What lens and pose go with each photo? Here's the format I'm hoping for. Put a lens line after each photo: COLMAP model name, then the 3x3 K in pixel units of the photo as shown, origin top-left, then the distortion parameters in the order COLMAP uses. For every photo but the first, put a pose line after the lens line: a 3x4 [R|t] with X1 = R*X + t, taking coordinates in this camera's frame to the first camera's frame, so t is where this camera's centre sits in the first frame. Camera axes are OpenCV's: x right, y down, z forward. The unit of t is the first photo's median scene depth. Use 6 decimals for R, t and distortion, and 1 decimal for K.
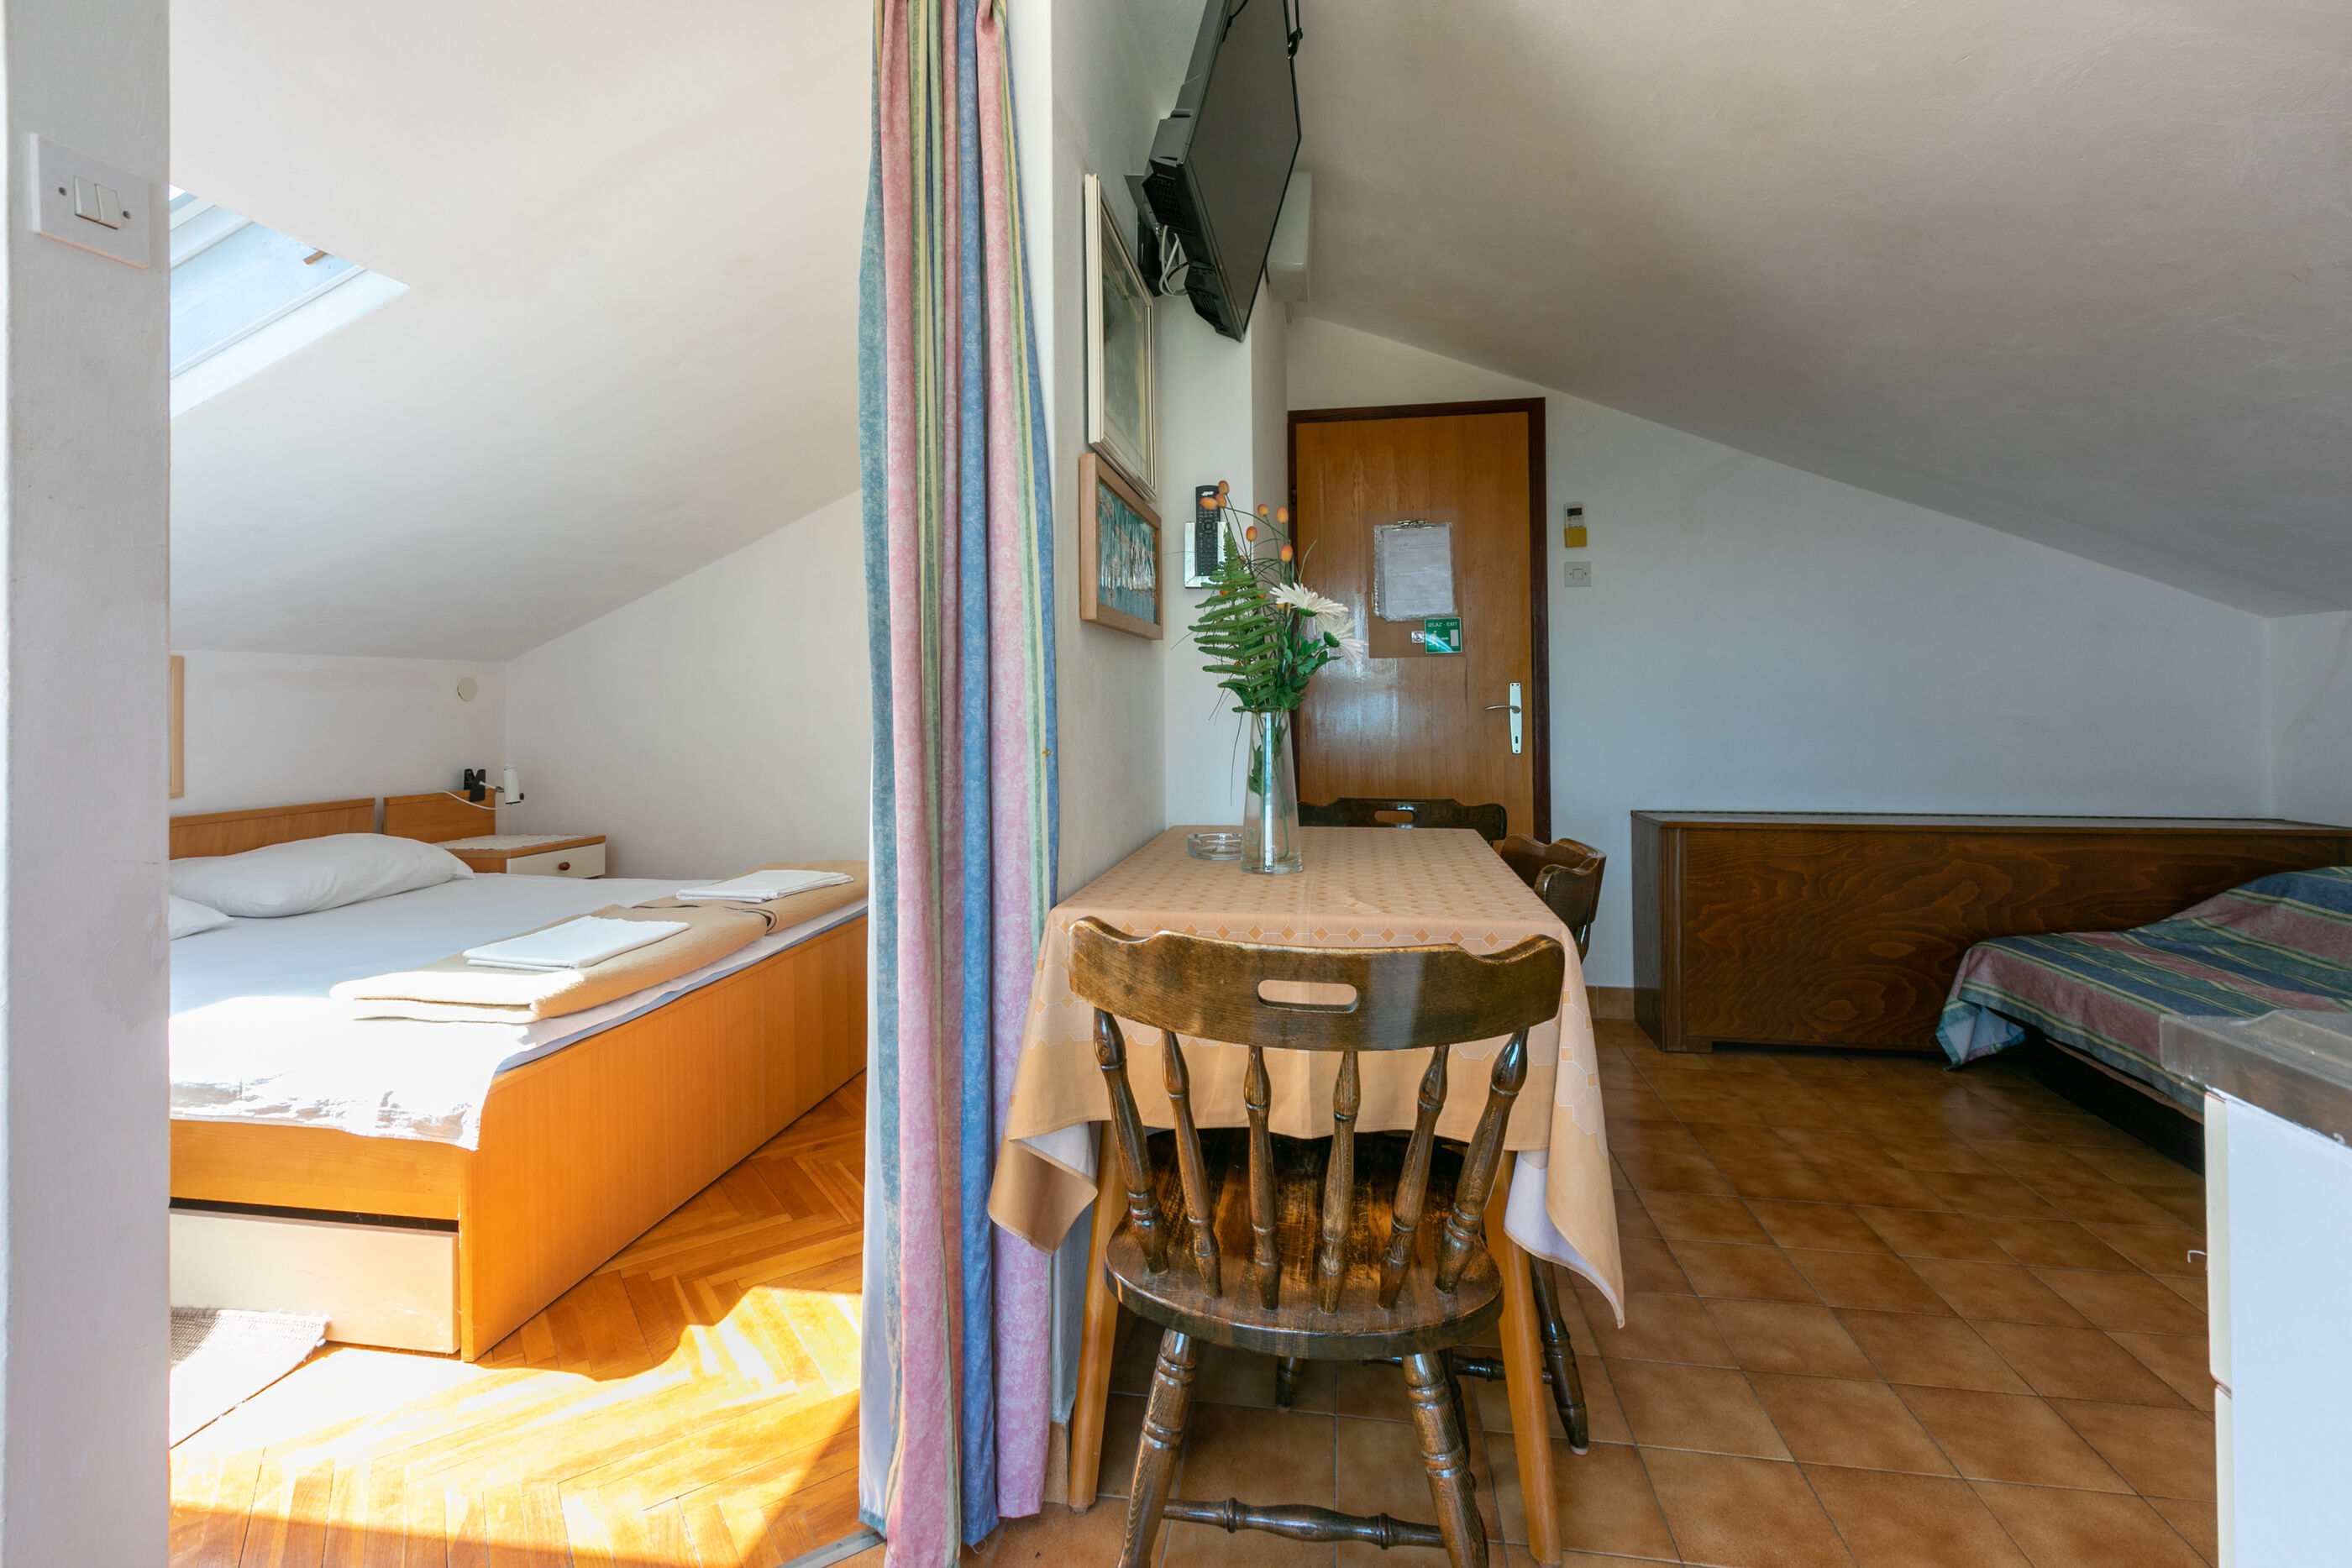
lens RADIAL K [[1079.2, 0, 1160.6], [0, 1079.2, 685.9], [0, 0, 1]] dist [0.002450, -0.001078]
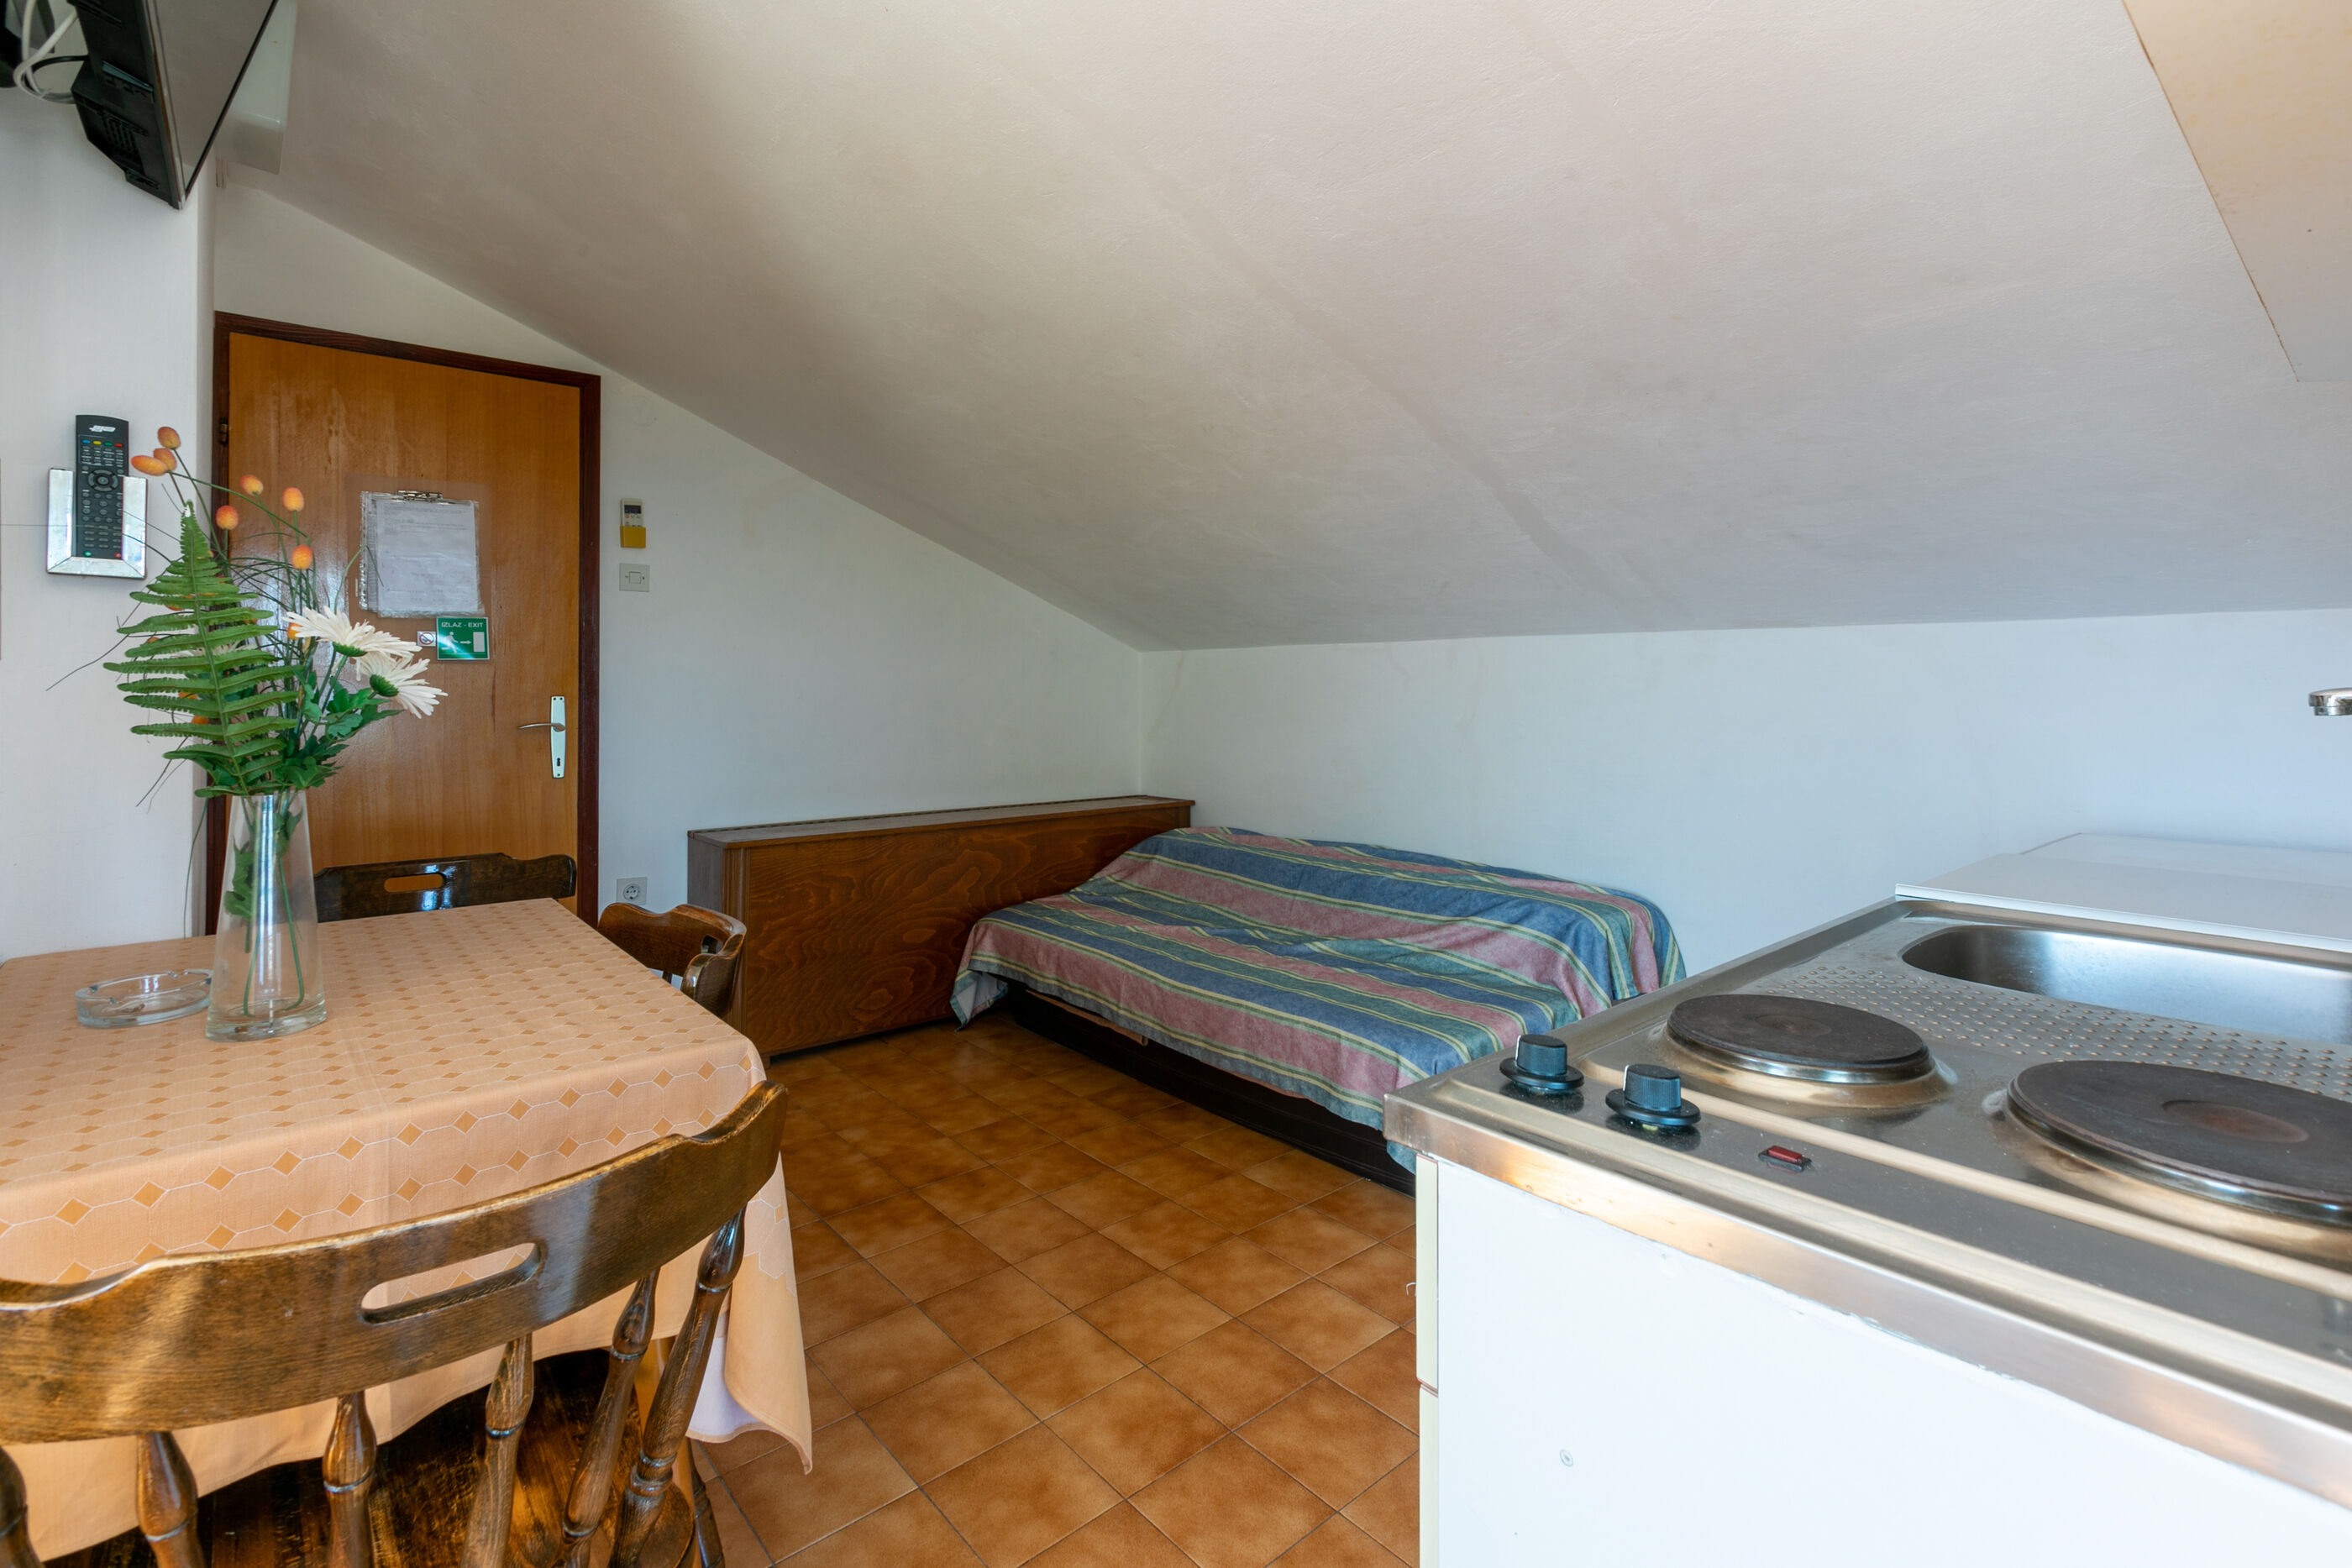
lens RADIAL K [[1079.2, 0, 1173.7], [0, 1079.2, 676.9], [0, 0, 1]] dist [0.002450, -0.001078]
pose [[0.634629, 0.012355, 0.772718, -0.040880], [-0.017745, 0.999842, -0.001413, -0.037365], [-0.772613, -0.012816, 0.634748, 0.093819]]
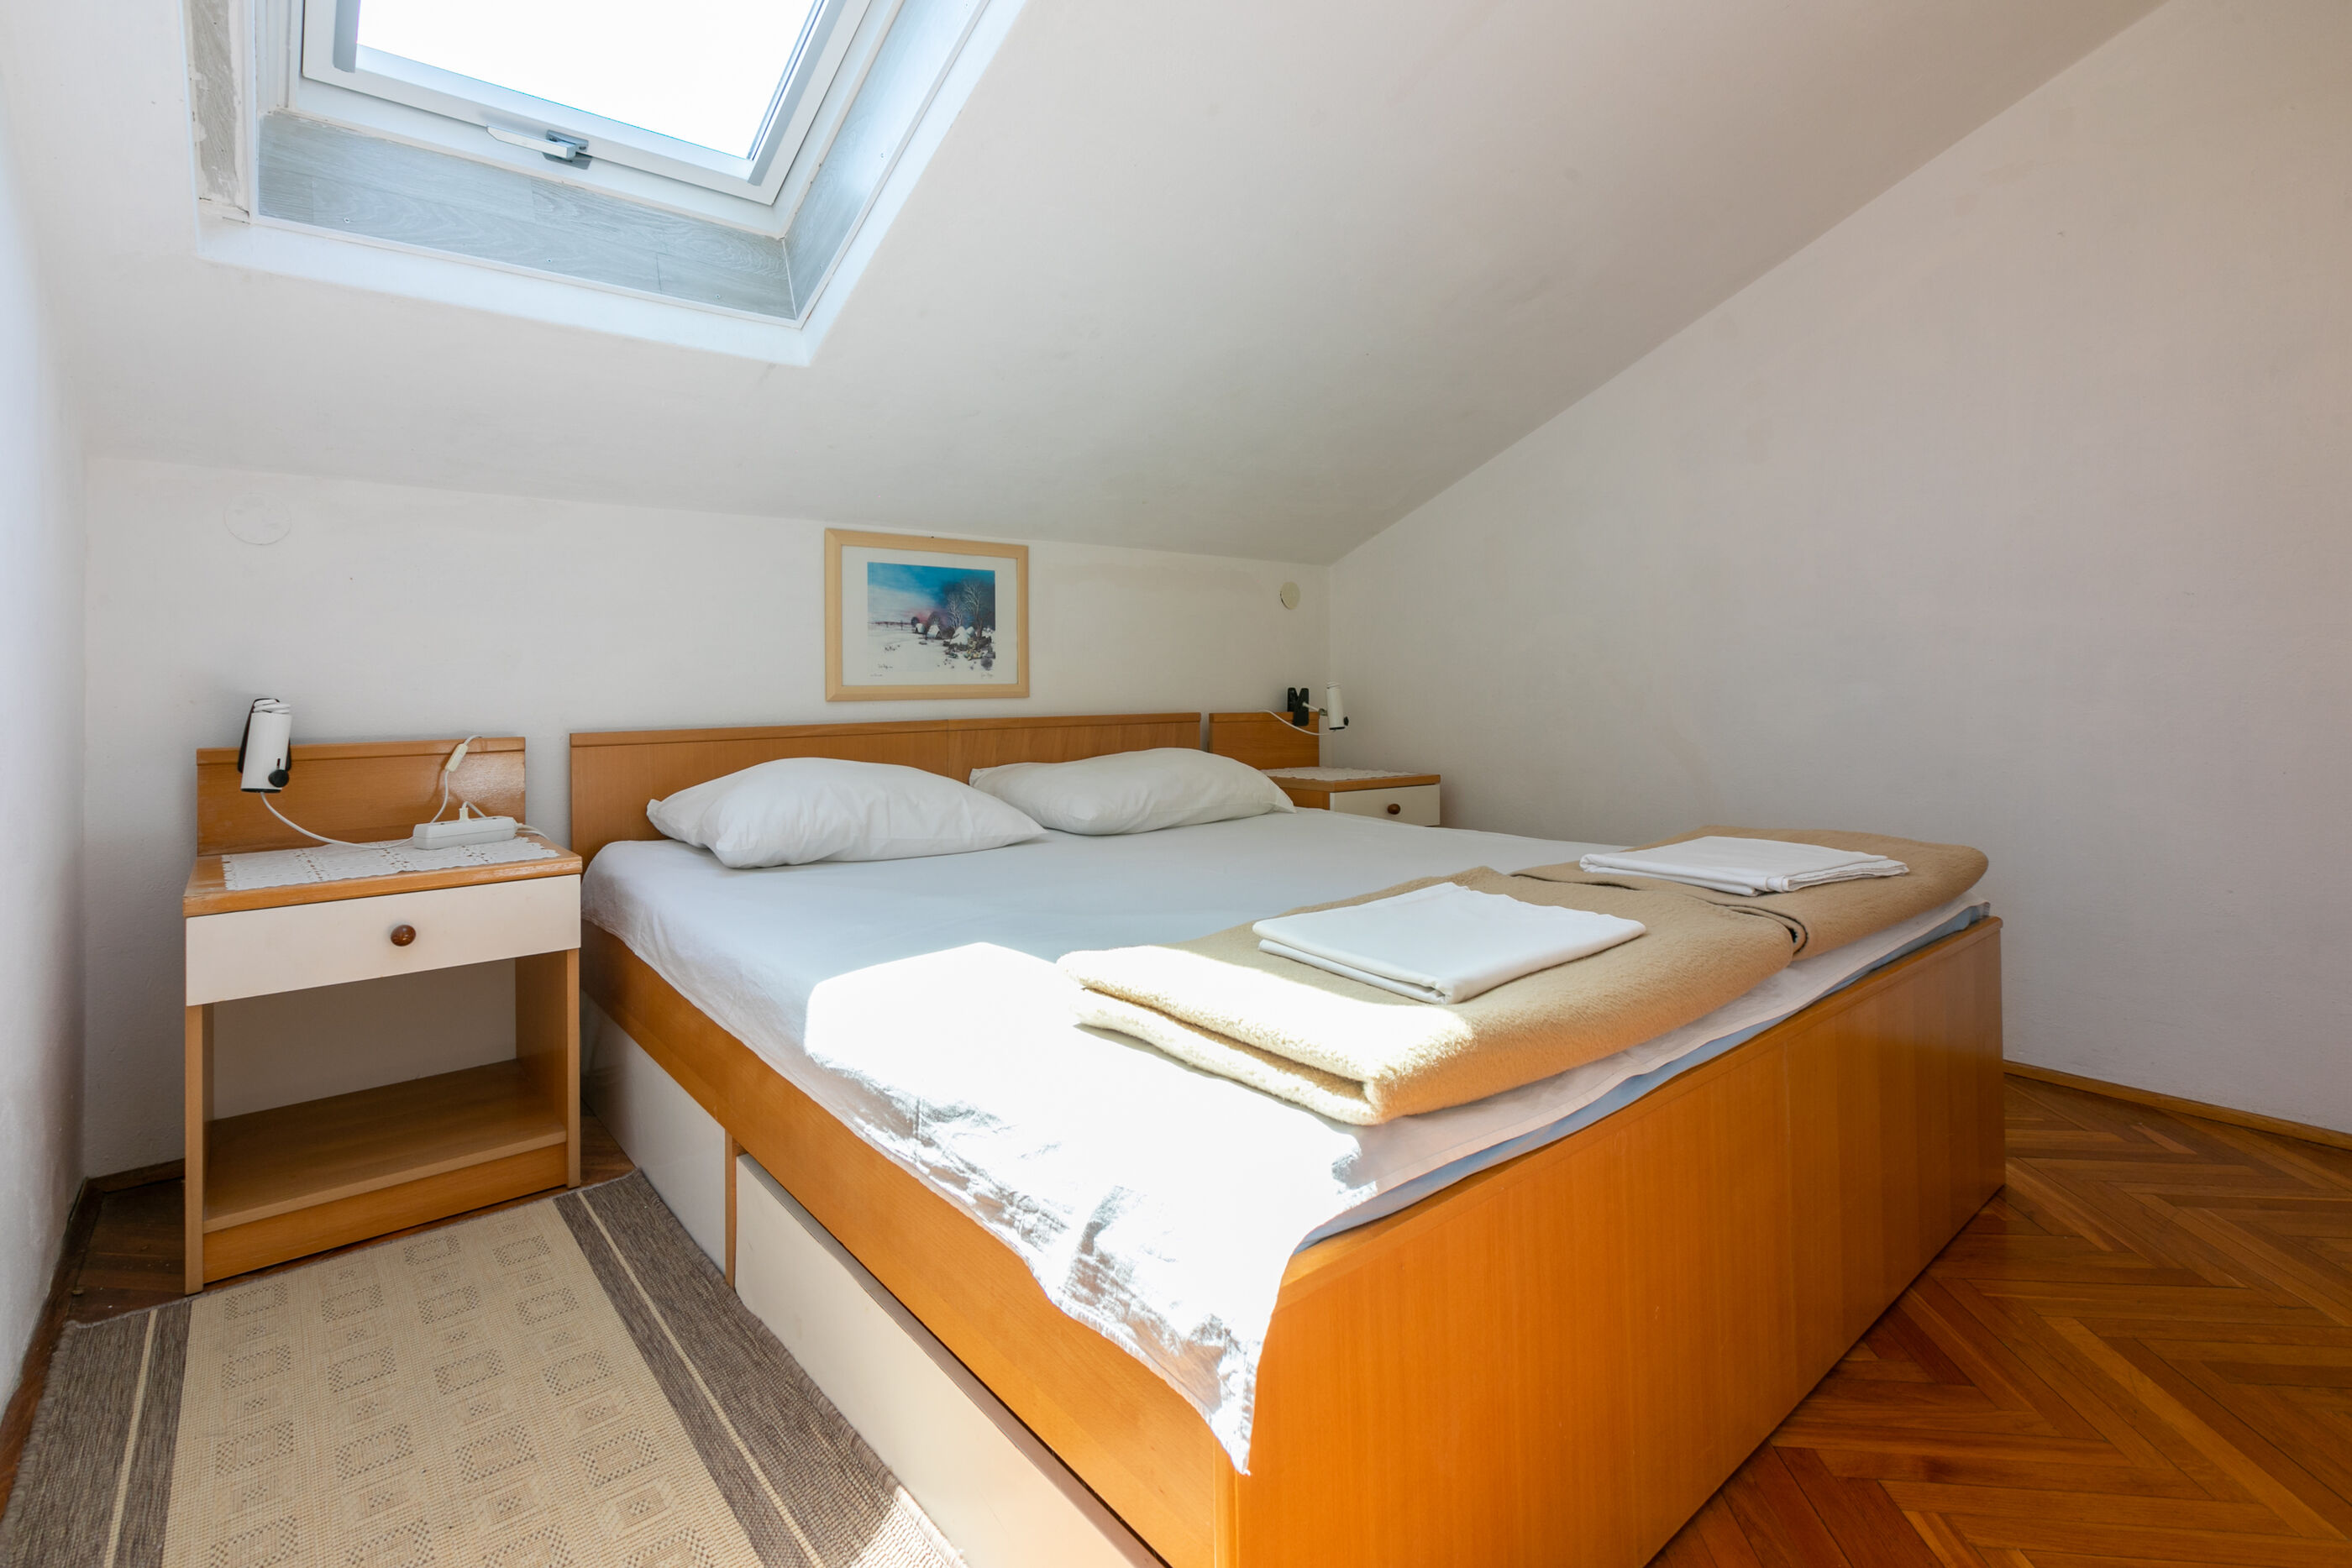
lens RADIAL K [[1079.2, 0, 1174.5], [0, 1079.2, 675.6], [0, 0, 1]] dist [0.002450, -0.001078]
pose [[0.770052, 0.001661, -0.637979, -0.285341], [0.007093, 0.999913, 0.011164, 0.099387], [0.637942, -0.013122, 0.769973, 0.483542]]
